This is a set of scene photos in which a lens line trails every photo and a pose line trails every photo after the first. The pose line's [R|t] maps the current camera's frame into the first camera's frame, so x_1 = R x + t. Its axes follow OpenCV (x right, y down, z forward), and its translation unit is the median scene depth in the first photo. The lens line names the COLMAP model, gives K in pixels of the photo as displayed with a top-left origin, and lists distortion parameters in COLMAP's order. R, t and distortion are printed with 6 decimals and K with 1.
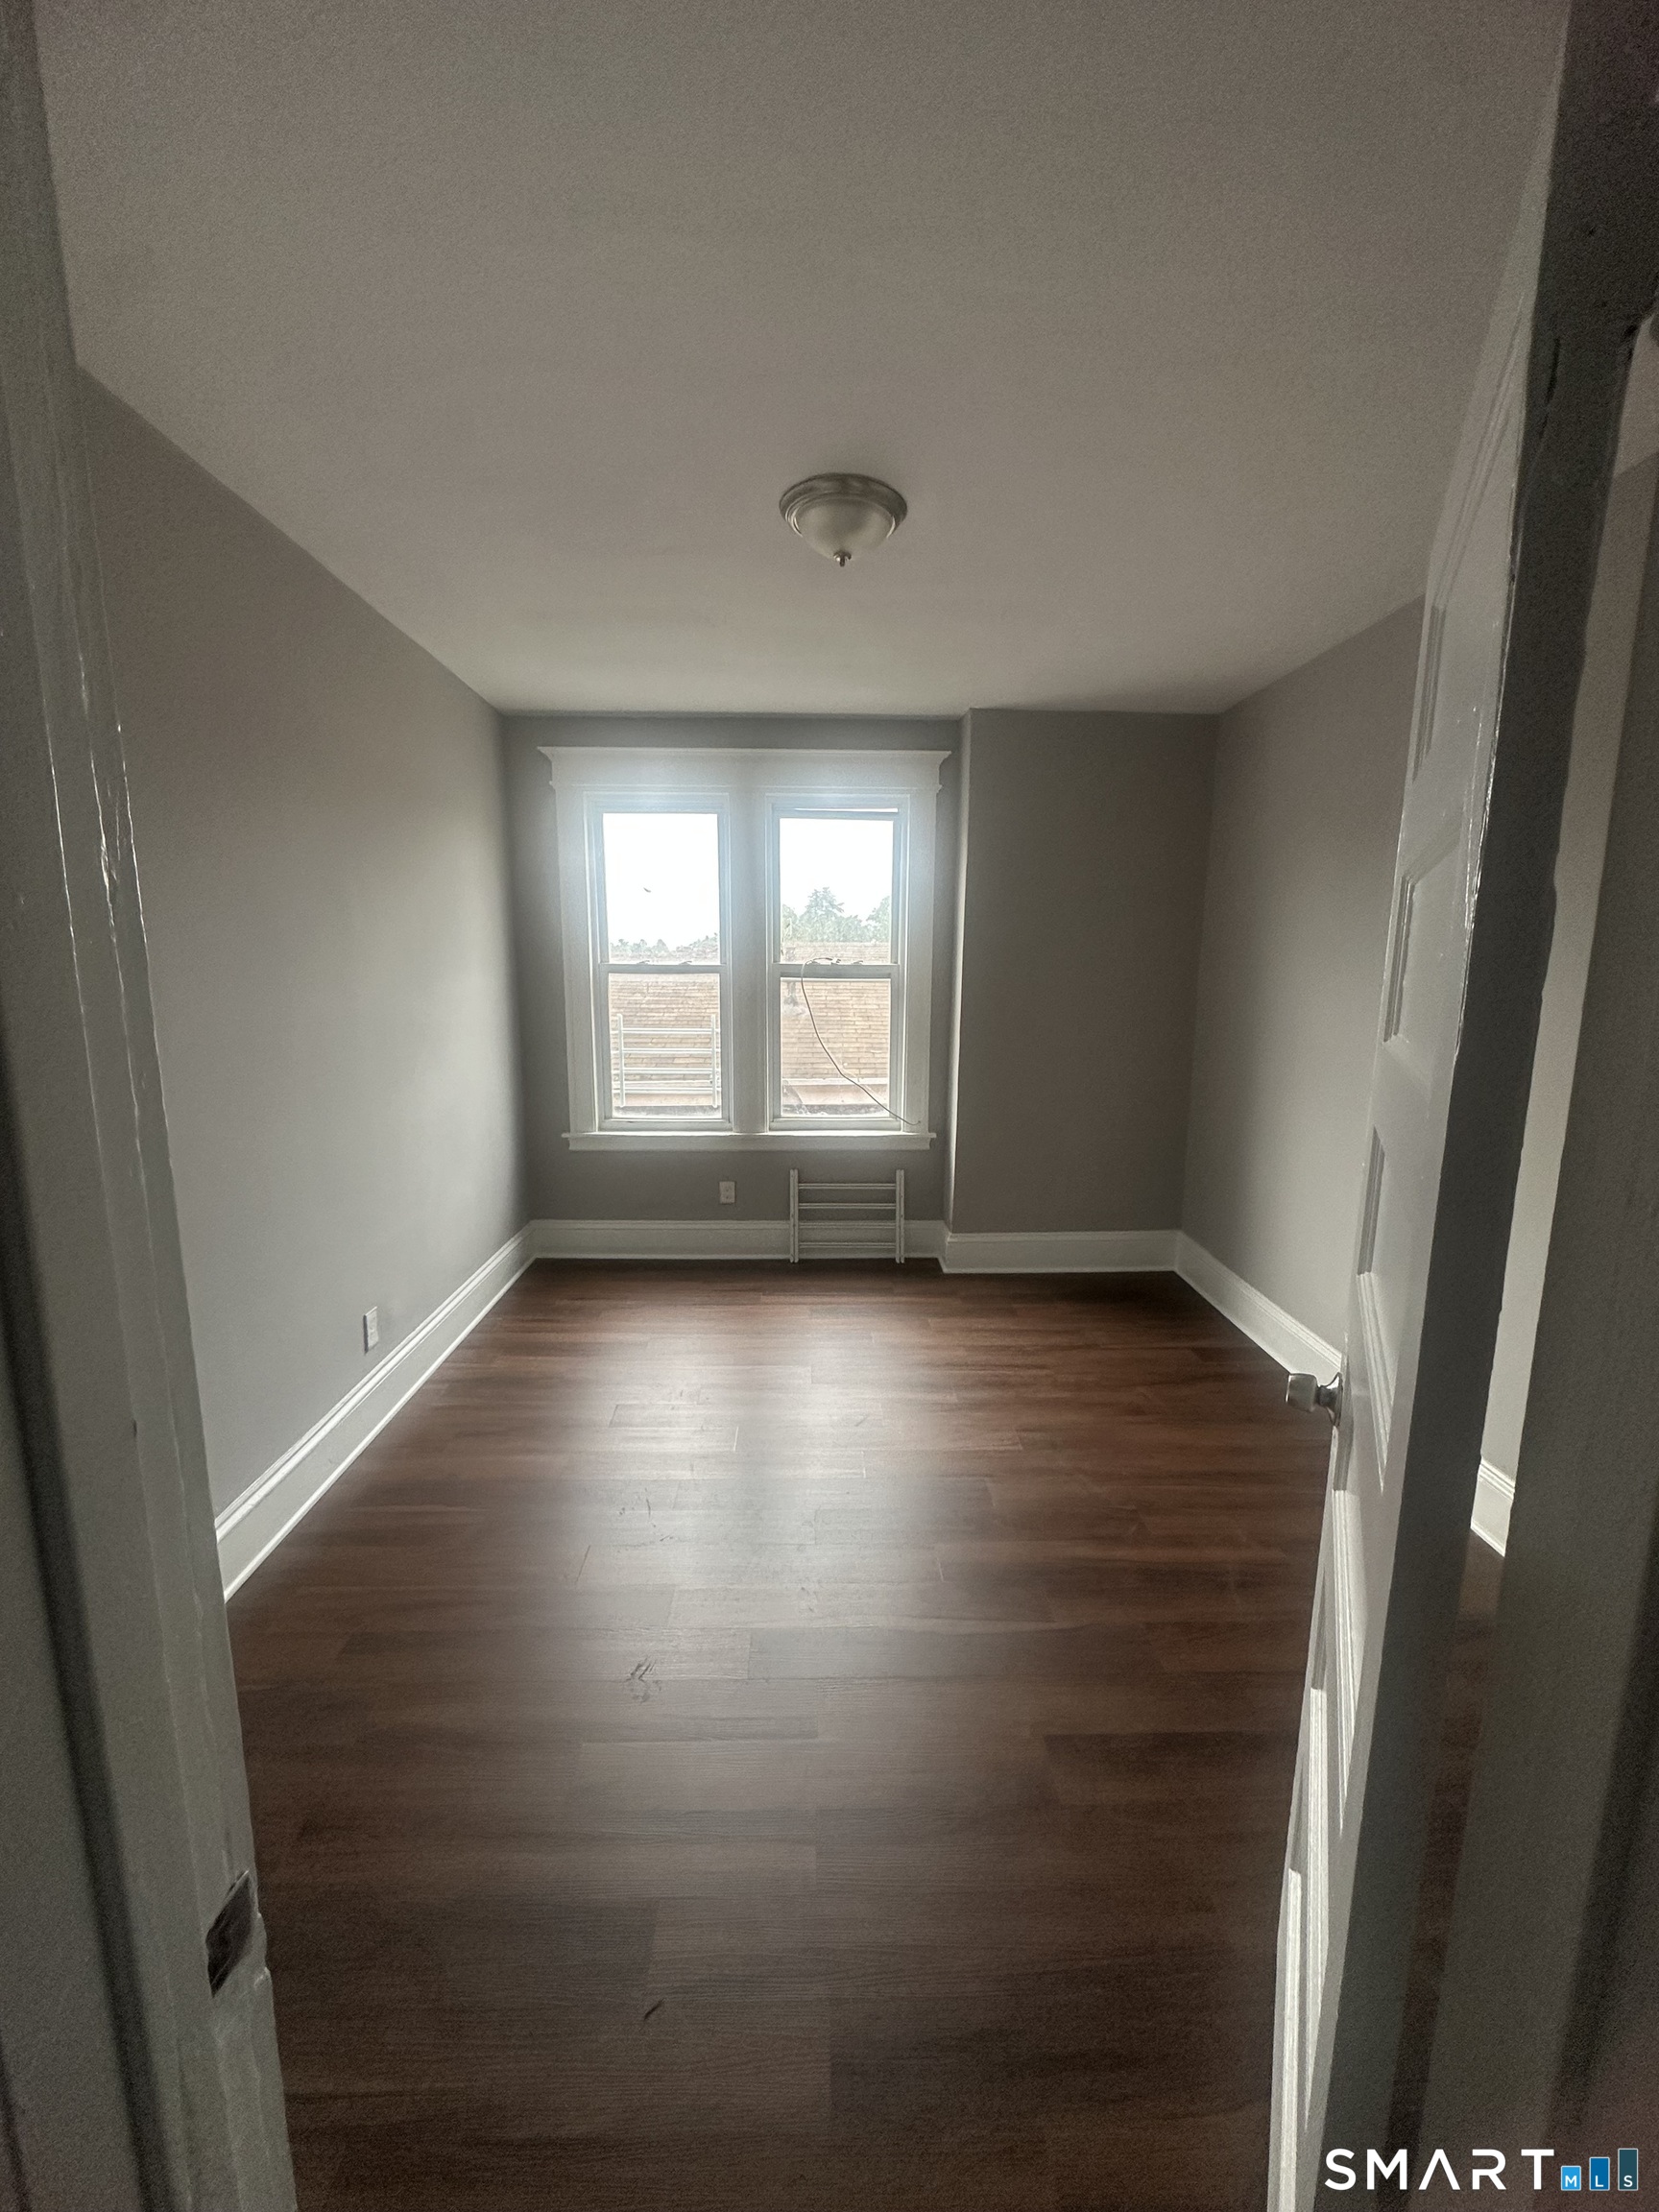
lens RADIAL K [[898.8, 0, 837.4], [0, 898.8, 1101.0], [0, 0, 1]] dist [0.015572, 0.000118]
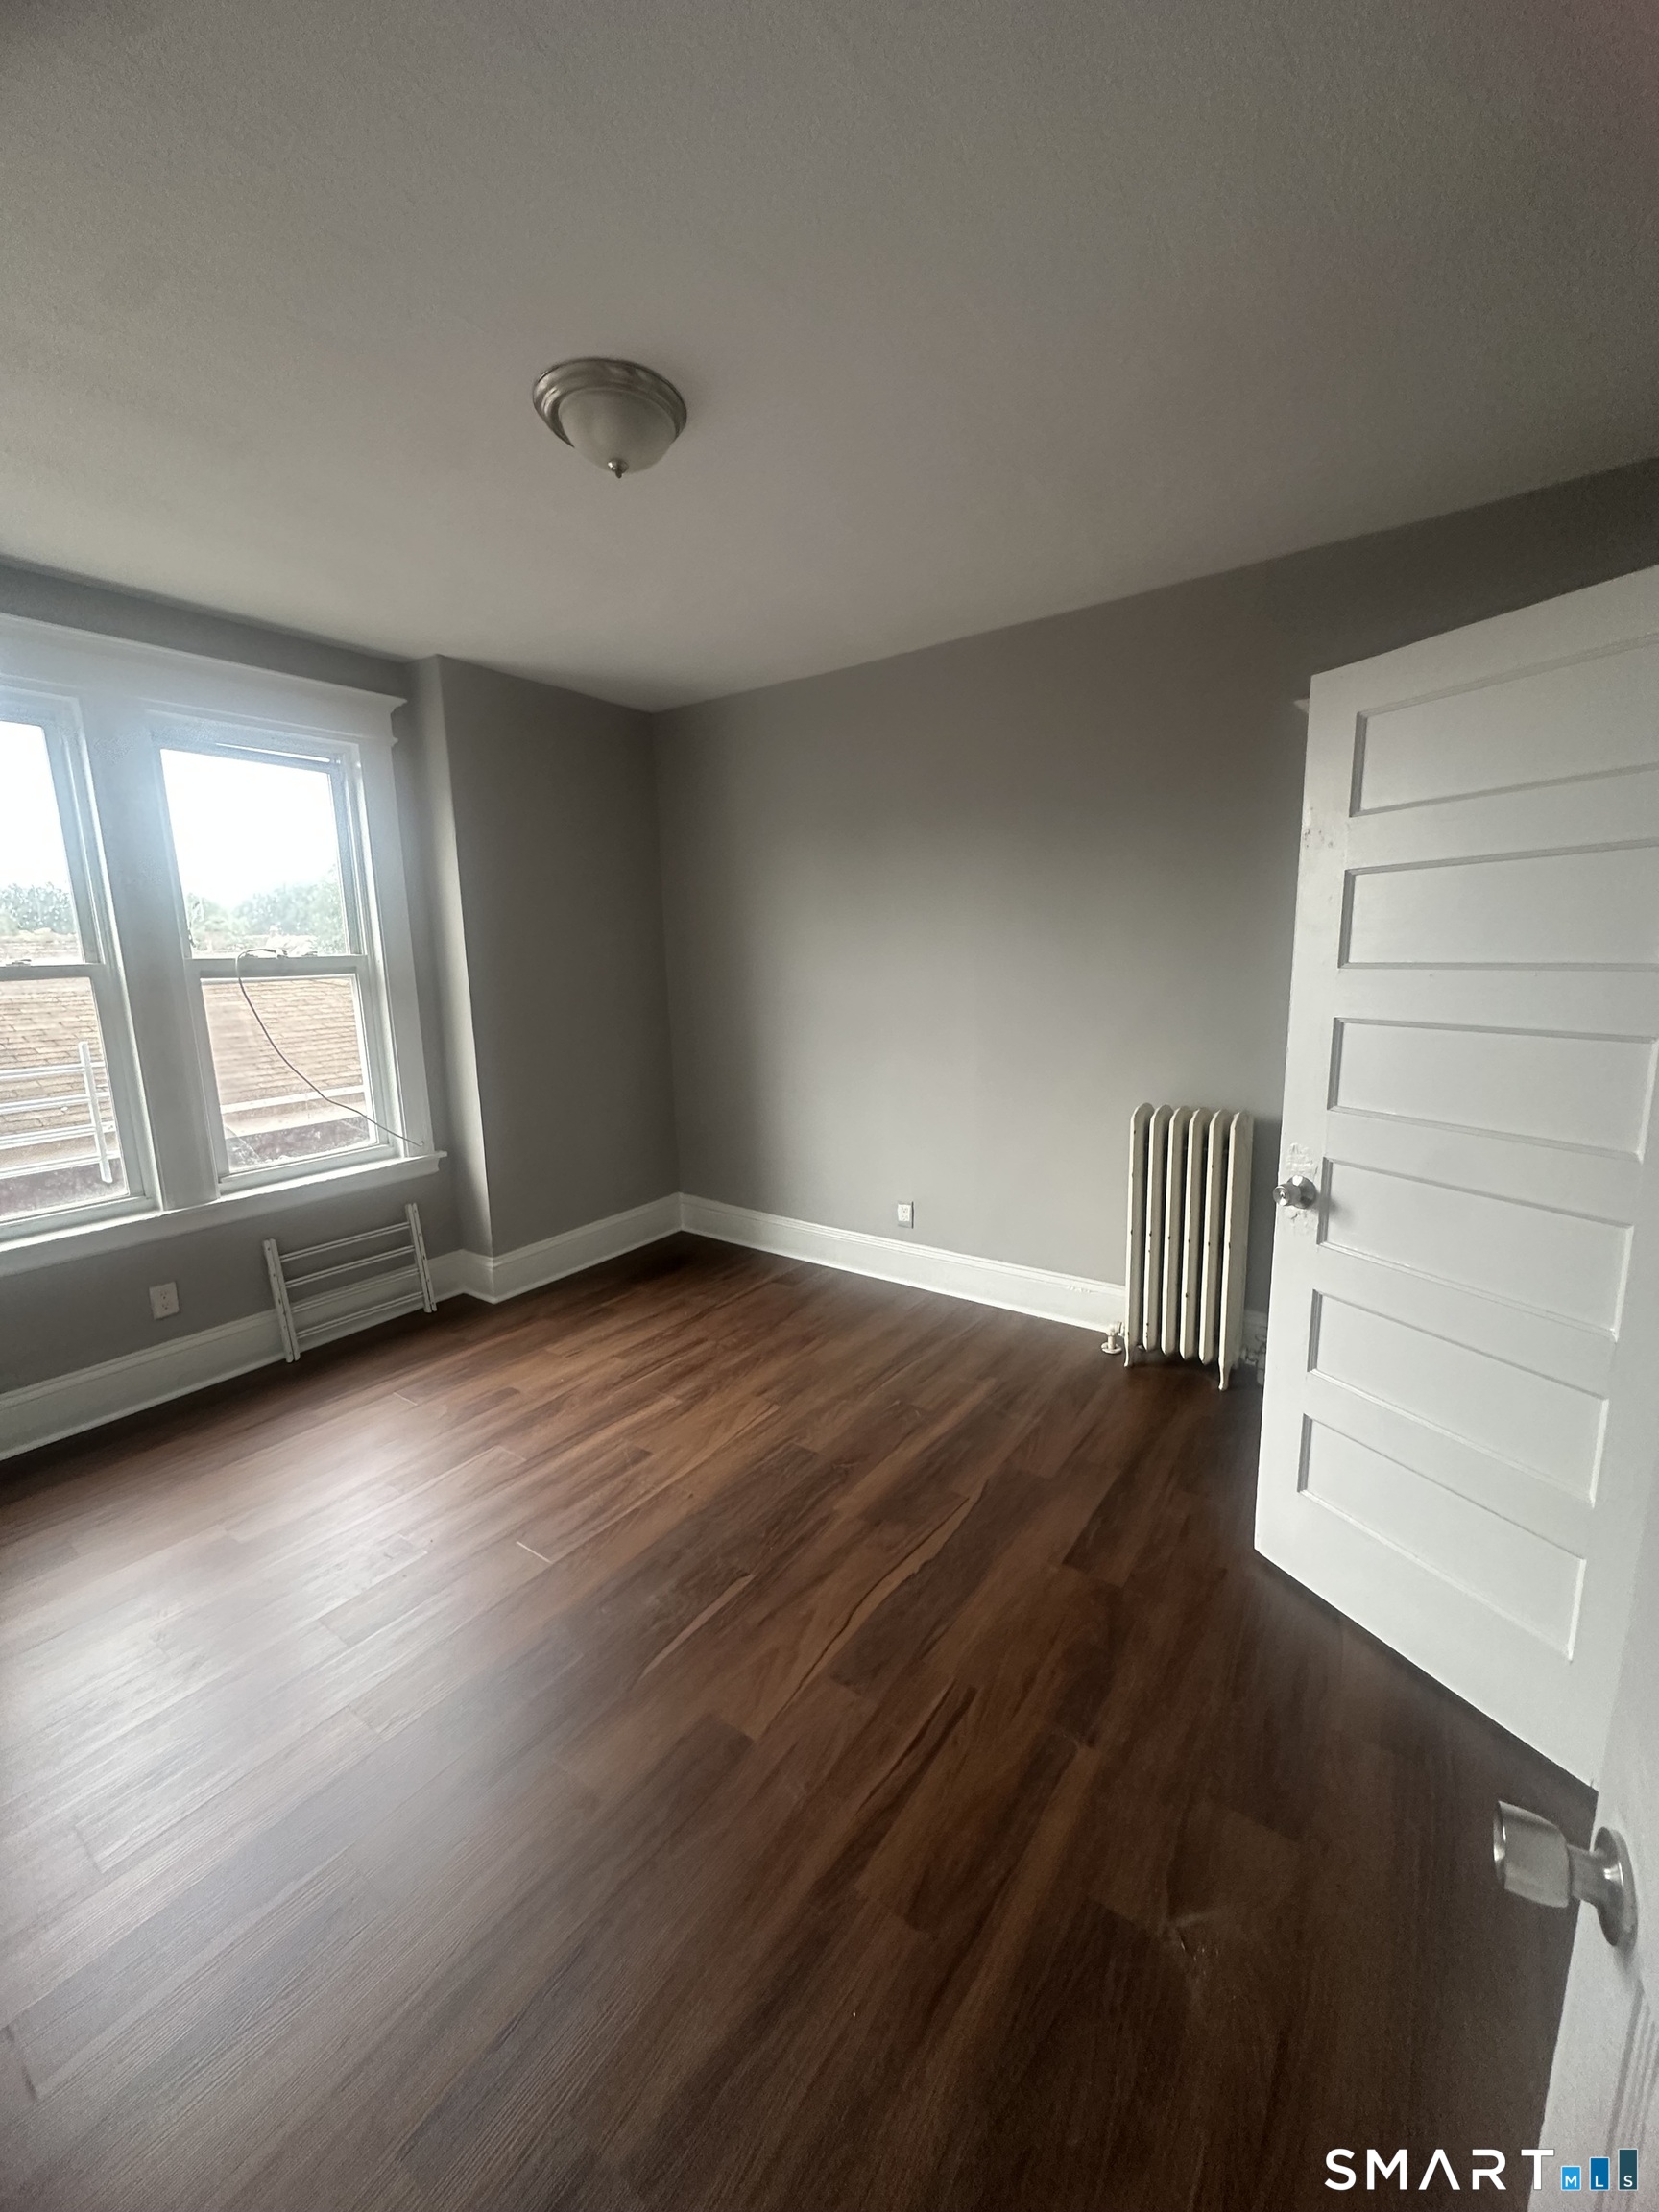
lens RADIAL K [[898.8, 0, 817.4], [0, 898.8, 1102.9], [0, 0, 1]] dist [0.015572, 0.000118]
pose [[0.605715, -0.158152, 0.779806, -0.336923], [0.152407, 0.984962, 0.081377, -0.024983], [-0.780949, 0.069557, 0.620709, 0.187742]]
